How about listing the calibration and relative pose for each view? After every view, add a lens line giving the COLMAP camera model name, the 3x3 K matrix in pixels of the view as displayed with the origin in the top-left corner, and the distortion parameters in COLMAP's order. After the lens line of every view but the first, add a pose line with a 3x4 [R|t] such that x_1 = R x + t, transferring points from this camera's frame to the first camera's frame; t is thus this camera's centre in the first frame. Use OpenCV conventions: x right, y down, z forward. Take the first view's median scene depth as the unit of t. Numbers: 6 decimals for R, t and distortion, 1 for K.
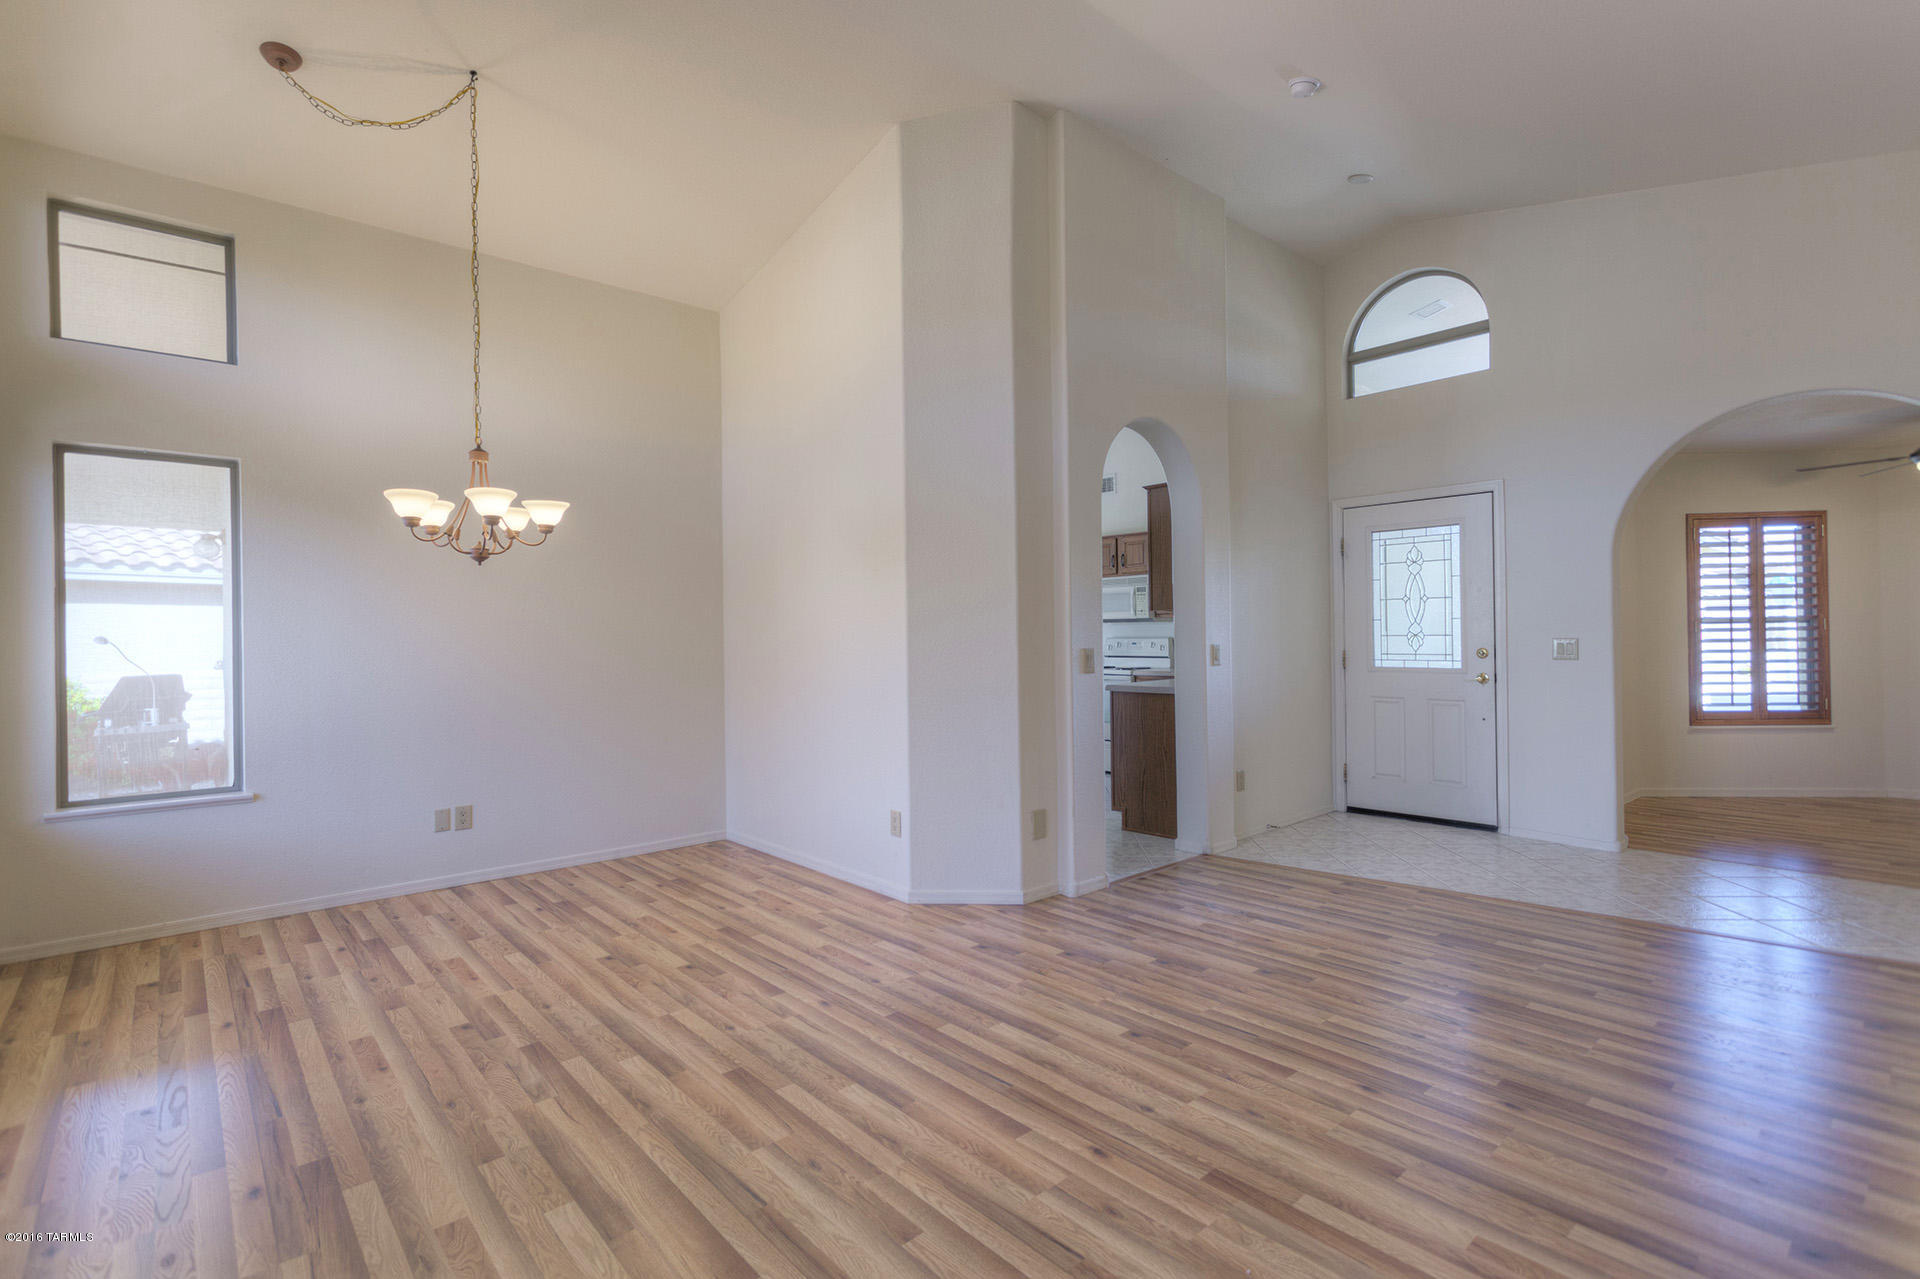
lens RADIAL K [[903.3, 0, 961.9], [0, 903.3, 628.7], [0, 0, 1]] dist [0.006924, 0.001469]
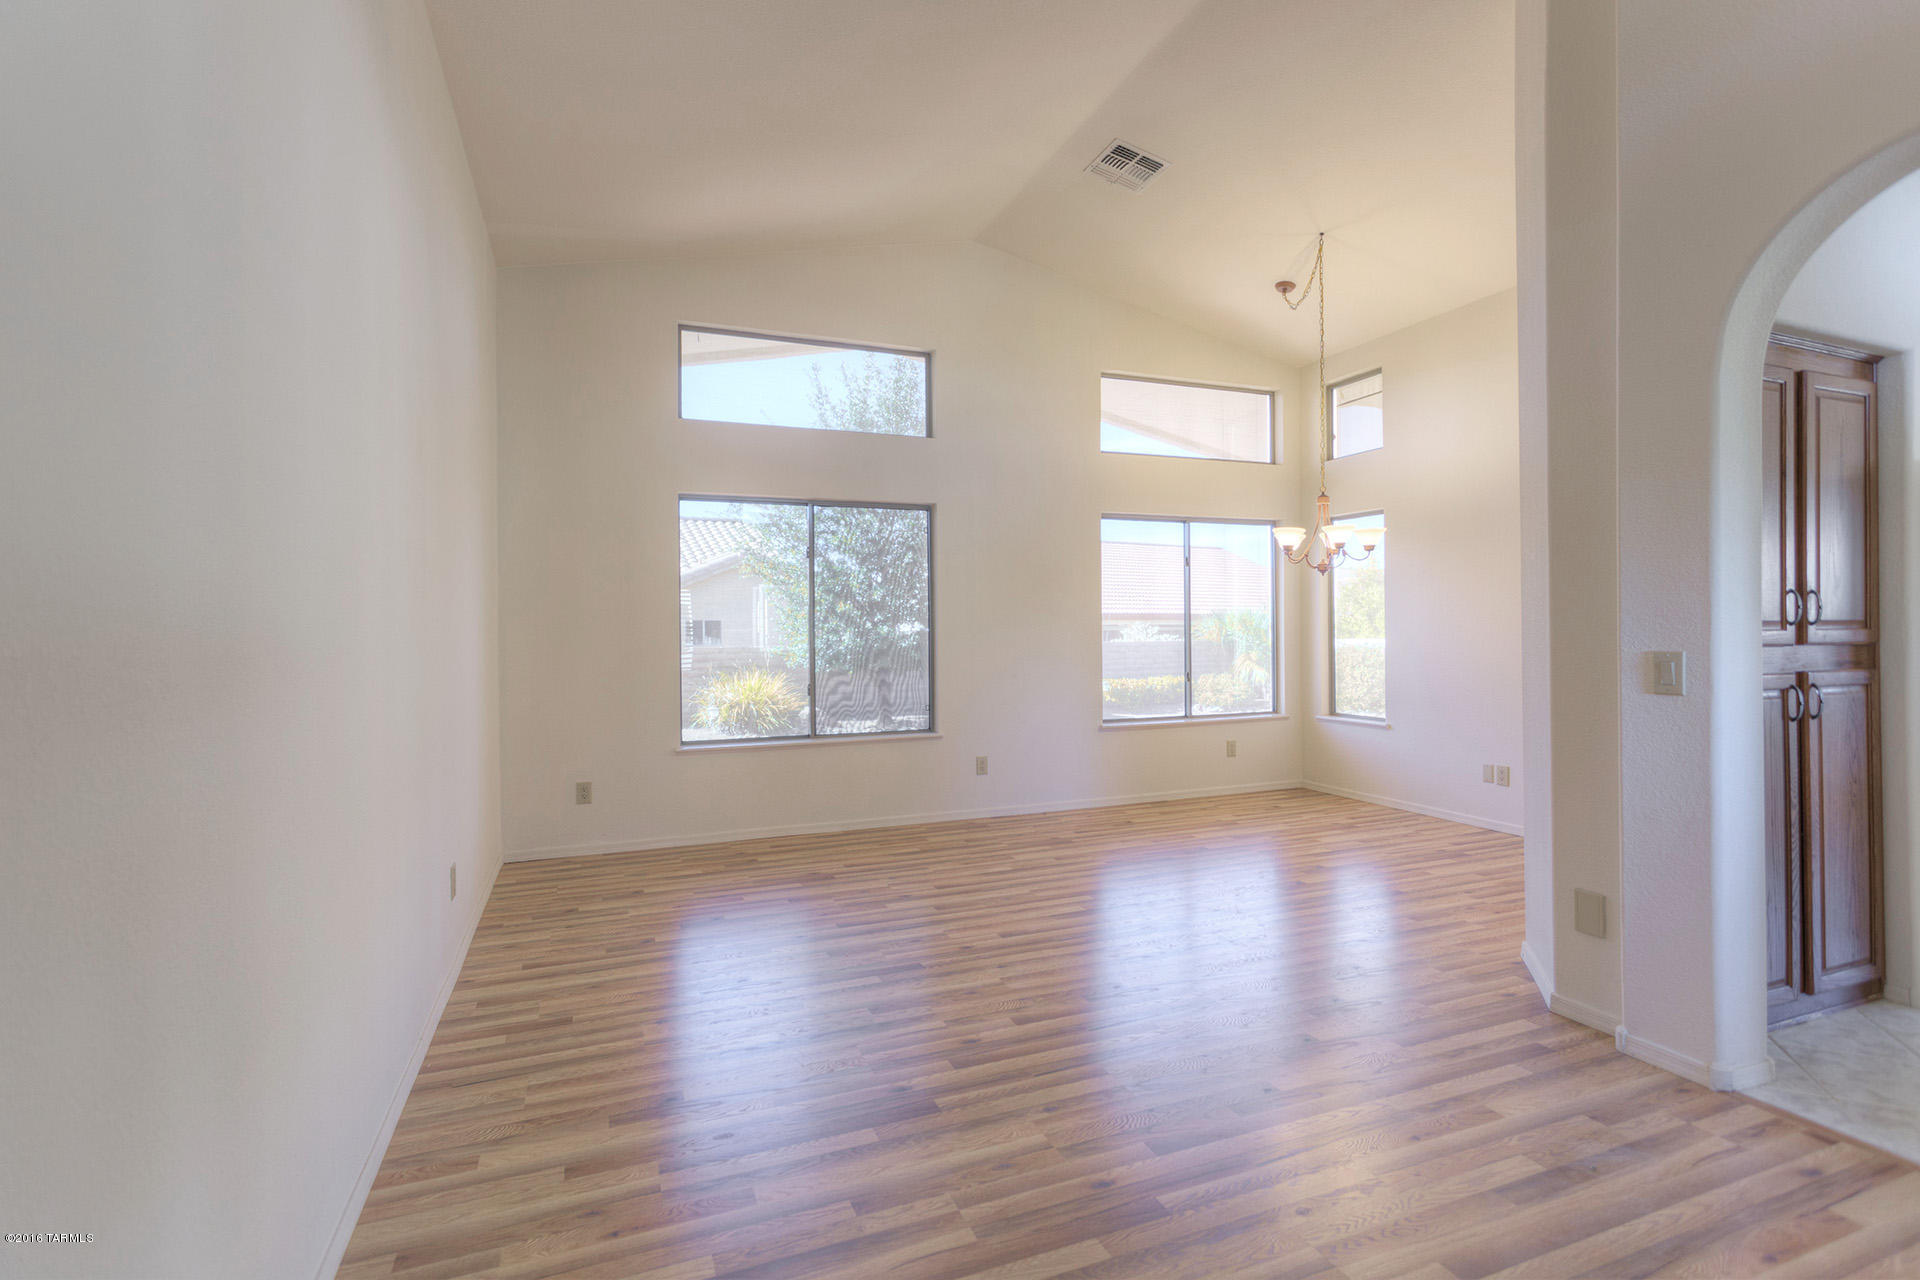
lens RADIAL K [[903.3, 0, 956.3], [0, 903.3, 636.1], [0, 0, 1]] dist [0.006924, 0.001469]
pose [[-0.321615, 0.022022, -0.946614, 0.808319], [0.010392, 0.999751, 0.019727, -0.004878], [0.946814, -0.003493, -0.321764, 0.727497]]
